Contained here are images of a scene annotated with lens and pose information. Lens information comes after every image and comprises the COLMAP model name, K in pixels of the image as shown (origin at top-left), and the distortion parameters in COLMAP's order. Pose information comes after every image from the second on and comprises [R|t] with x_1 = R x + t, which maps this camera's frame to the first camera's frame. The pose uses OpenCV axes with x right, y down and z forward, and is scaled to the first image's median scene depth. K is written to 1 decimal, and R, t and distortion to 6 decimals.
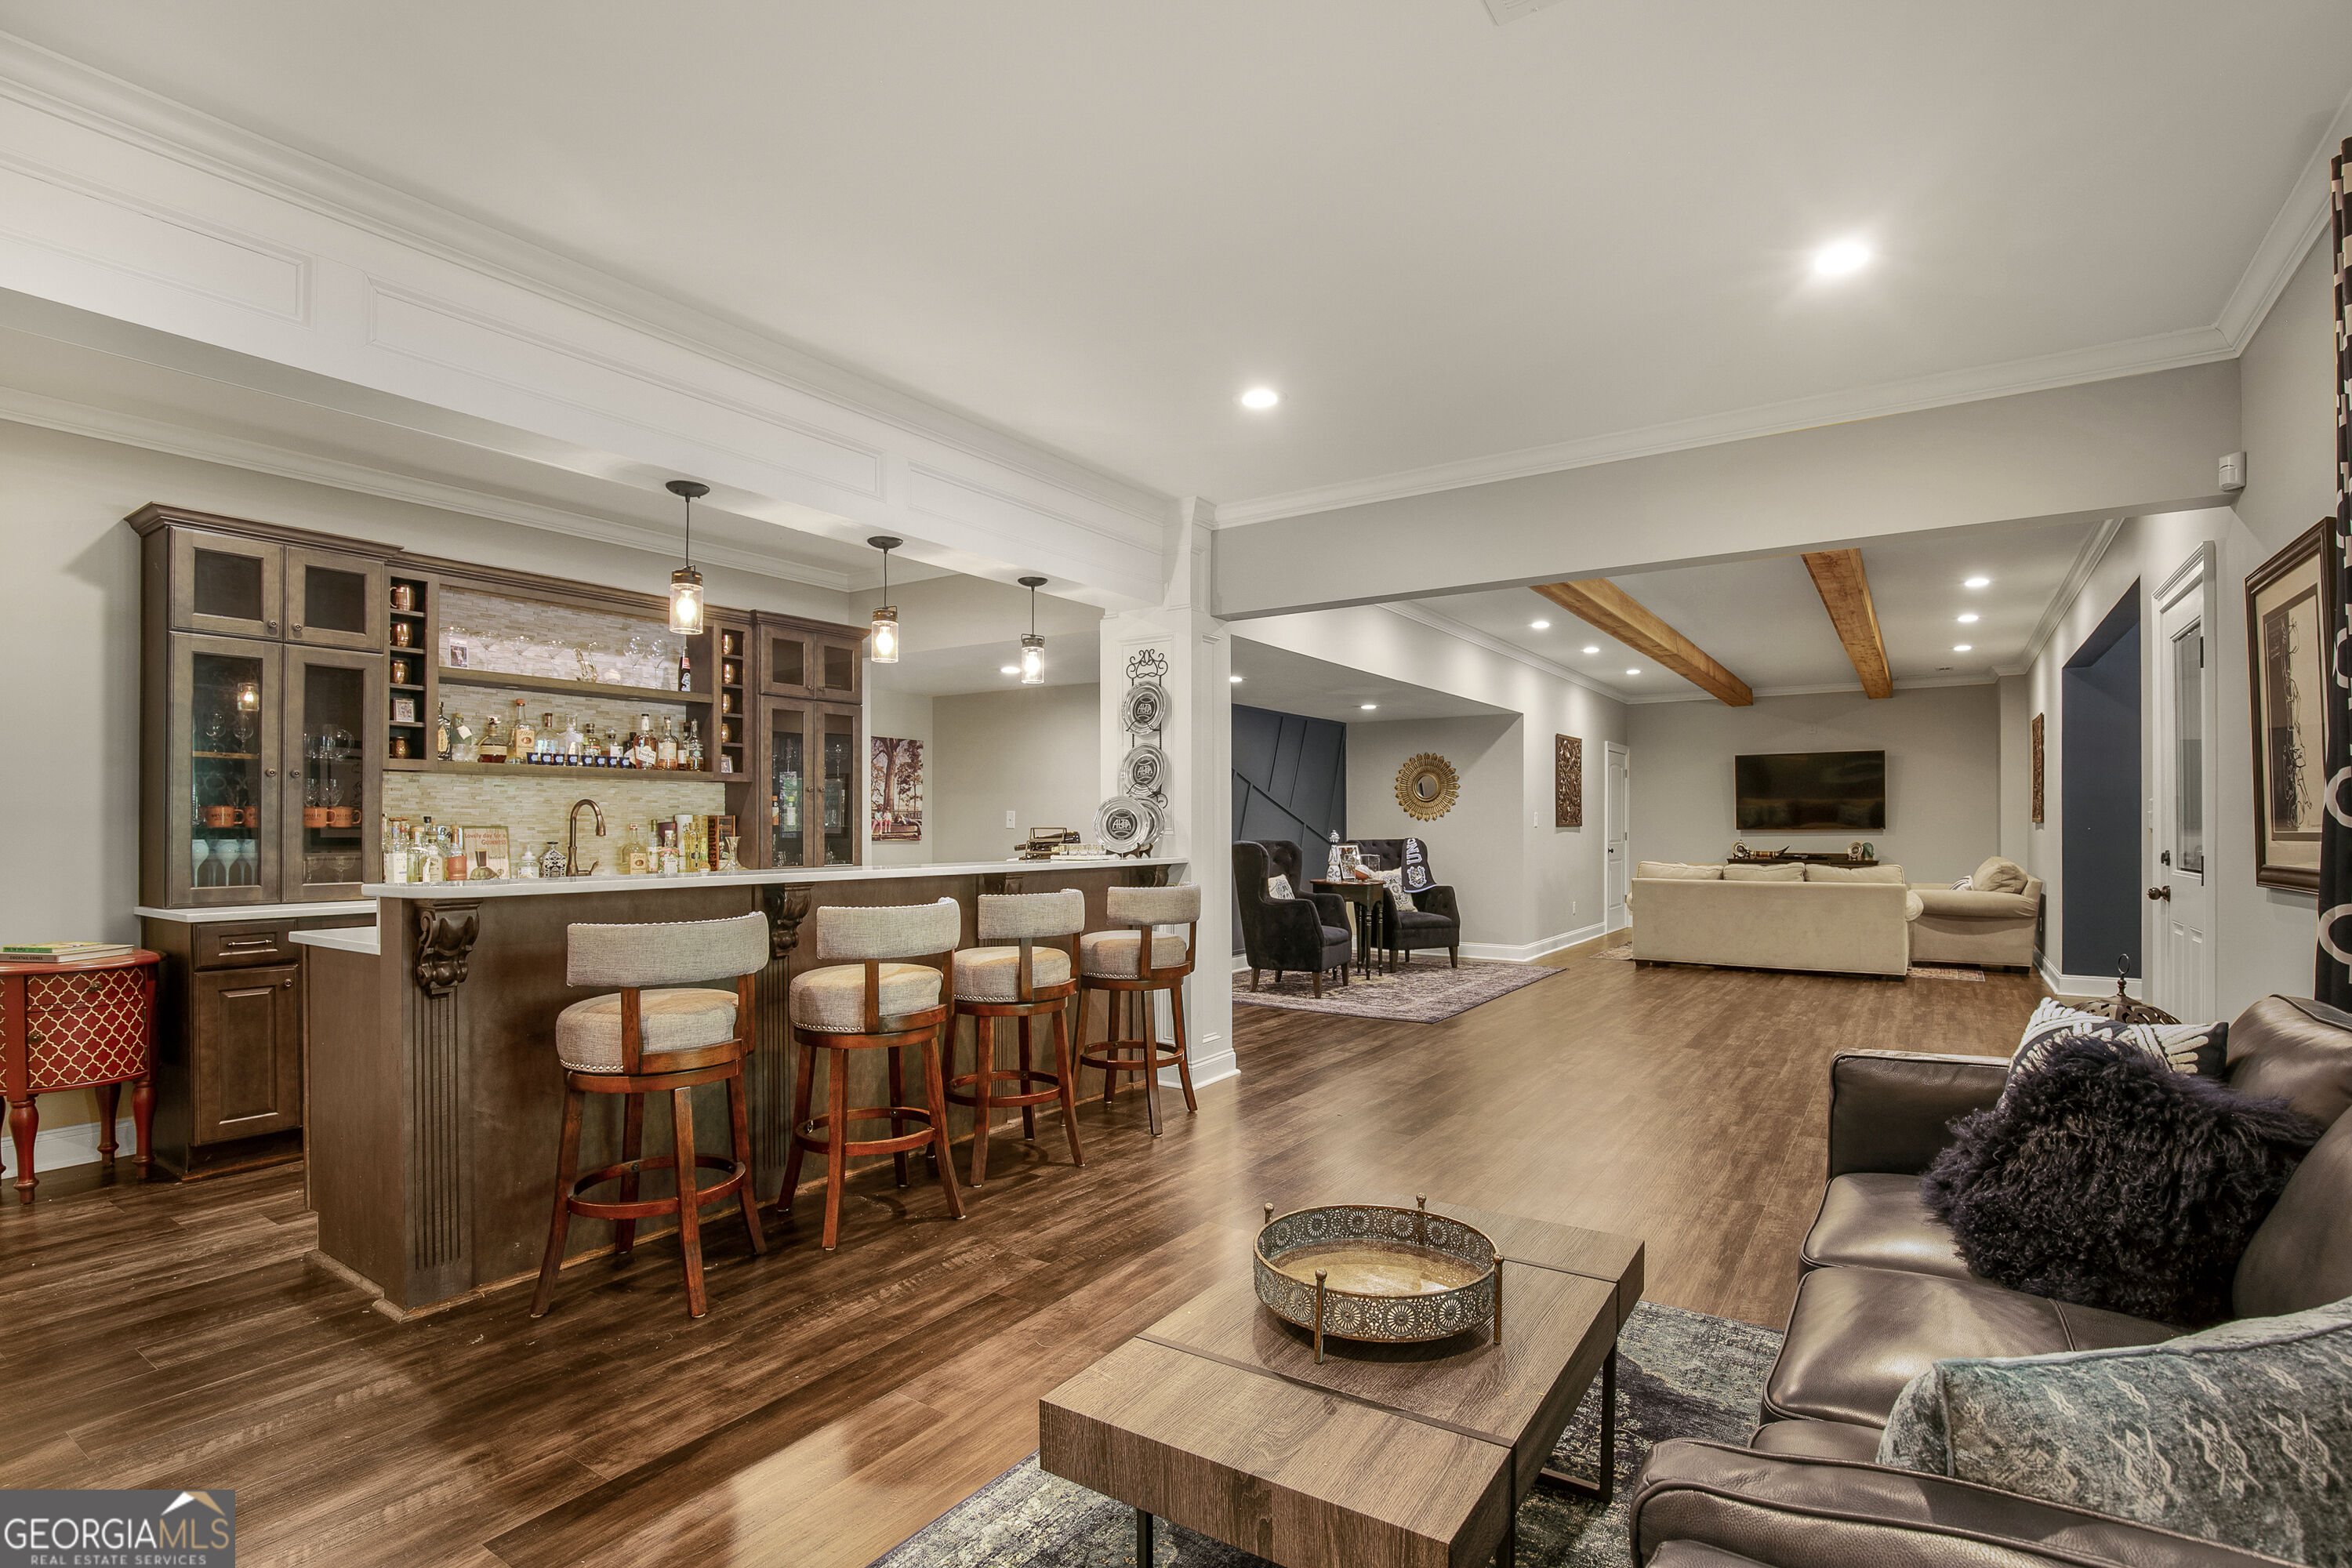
lens RADIAL K [[1132.4, 0, 1177.3], [0, 1132.4, 800.5], [0, 0, 1]] dist [0.000589, -0.011510]
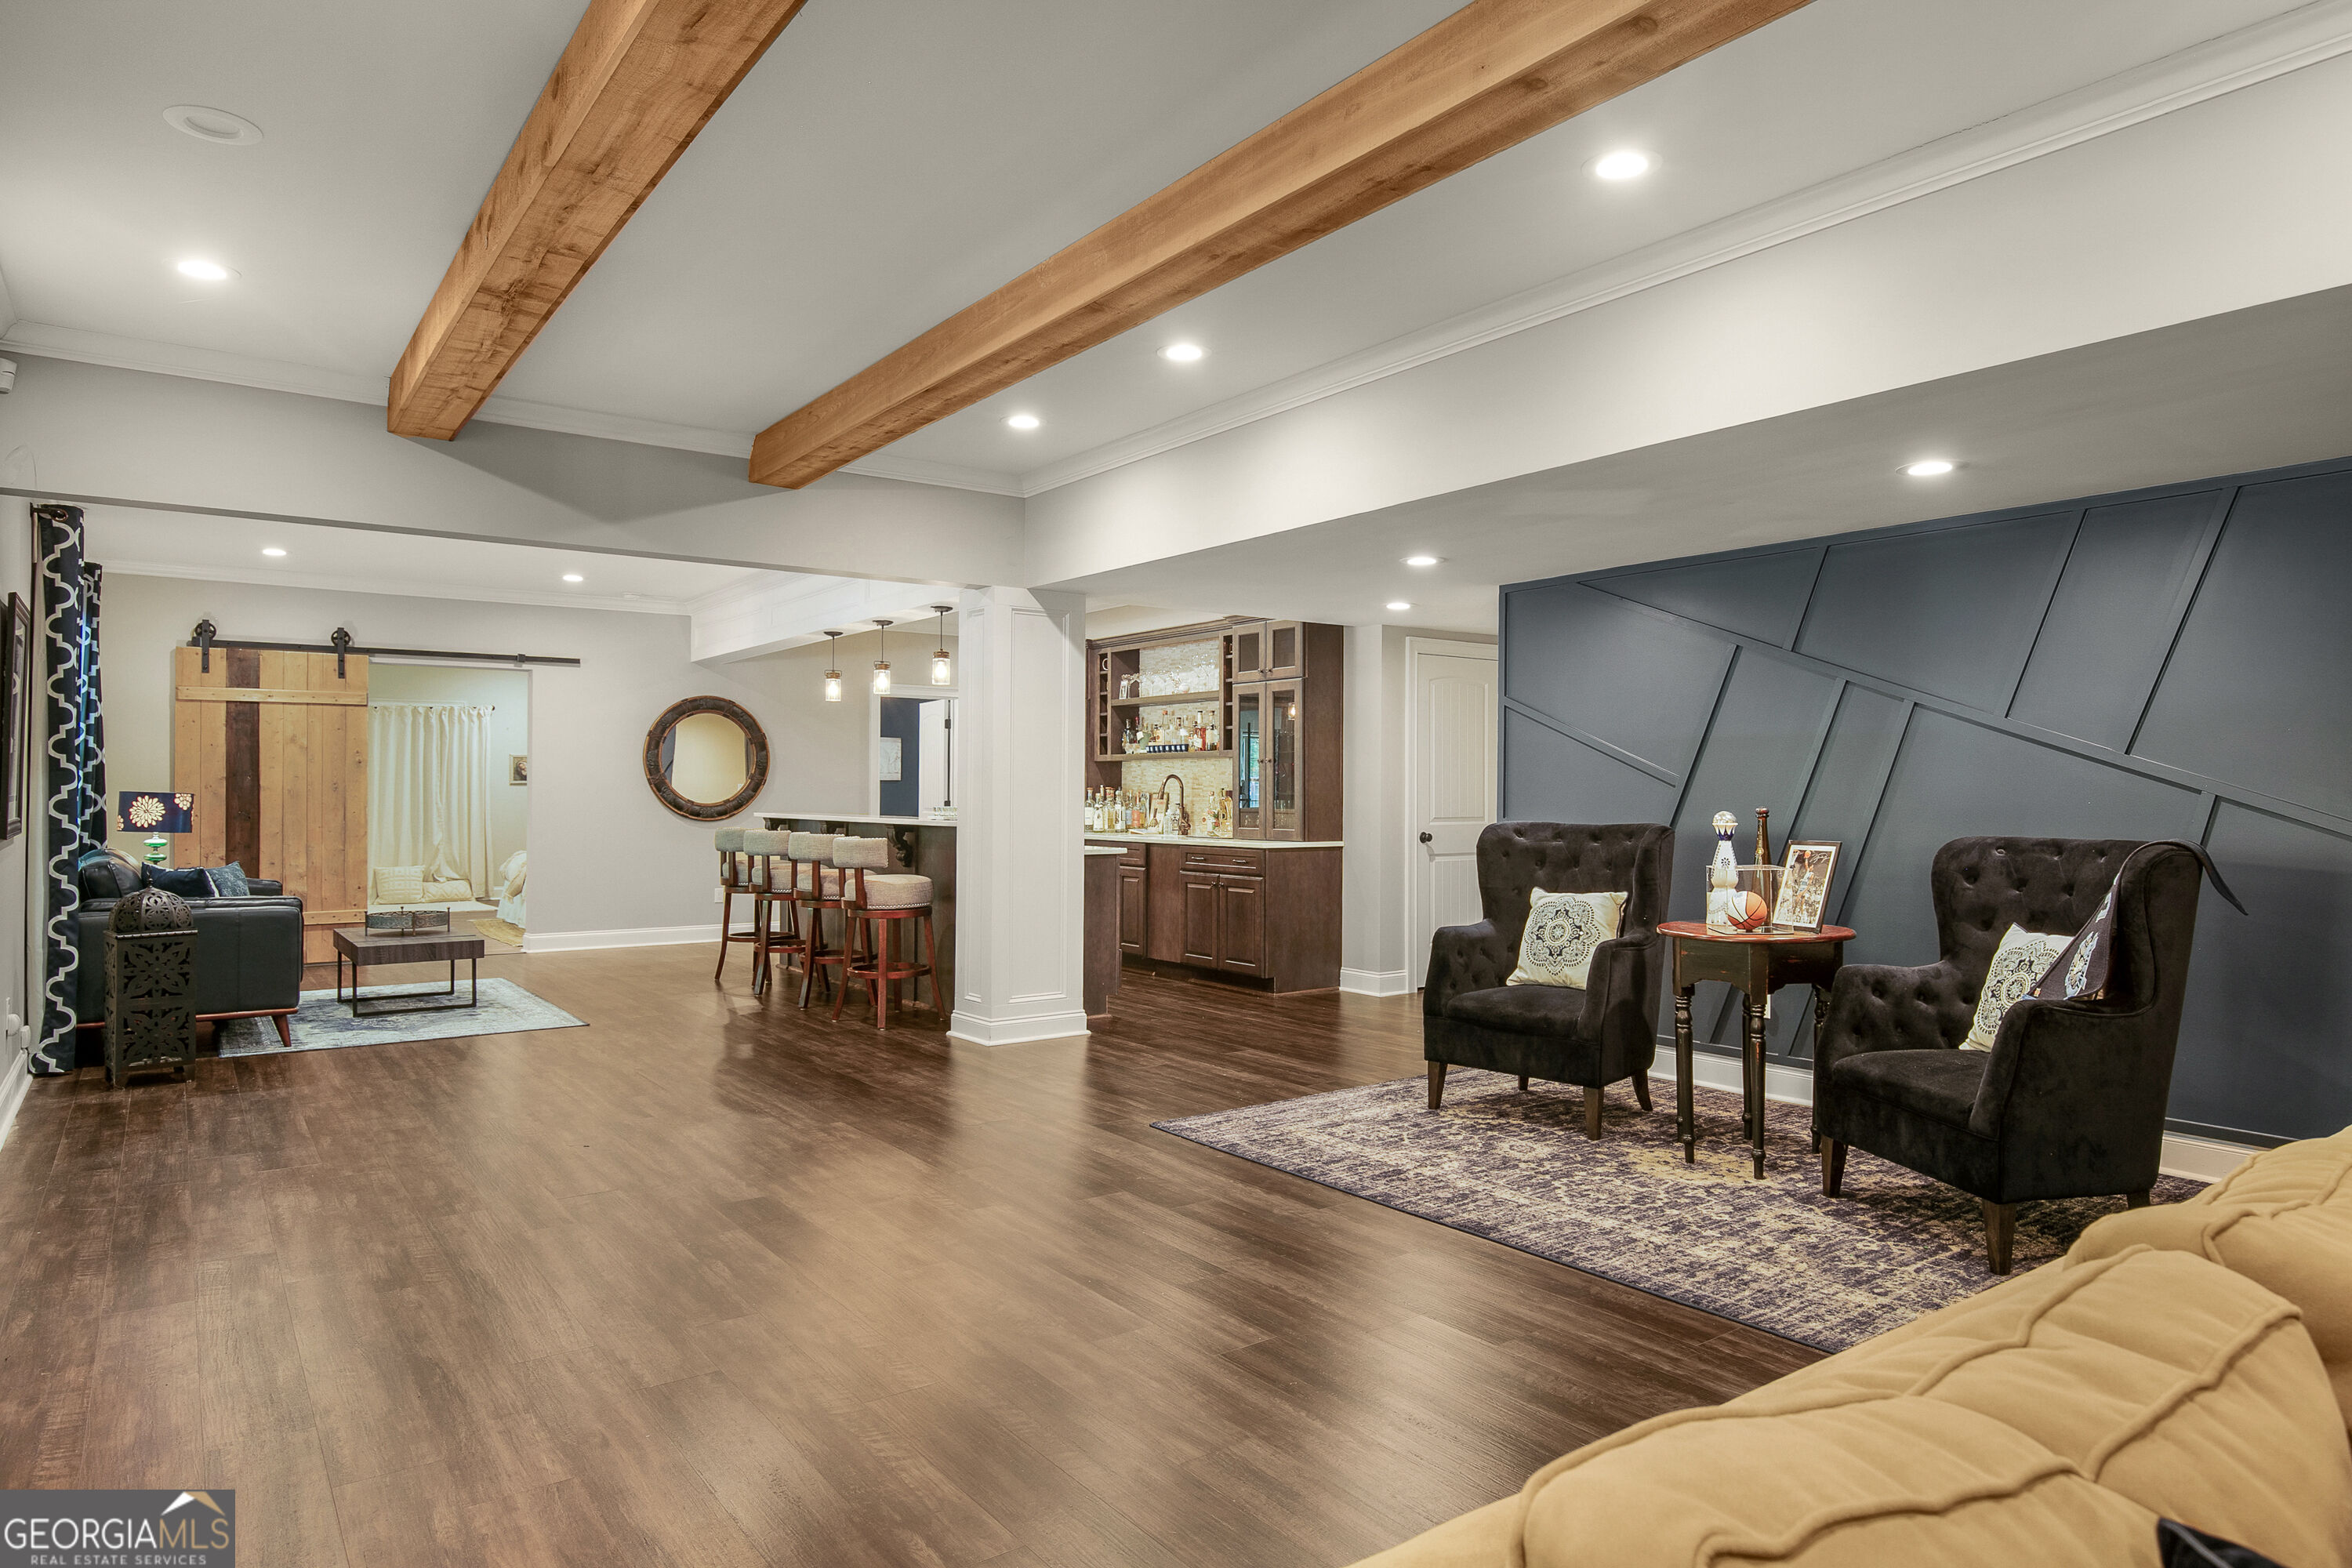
lens RADIAL K [[1387.3, 0, 1176.0], [0, 1387.3, 784.0], [0, 0, 1]] dist [-0.000742, -0.000181]
pose [[-0.361564, -0.003382, -0.932341, 1.105322], [0.015240, 0.999838, -0.009536, 0.026792], [0.932223, -0.017656, -0.361454, 1.583624]]
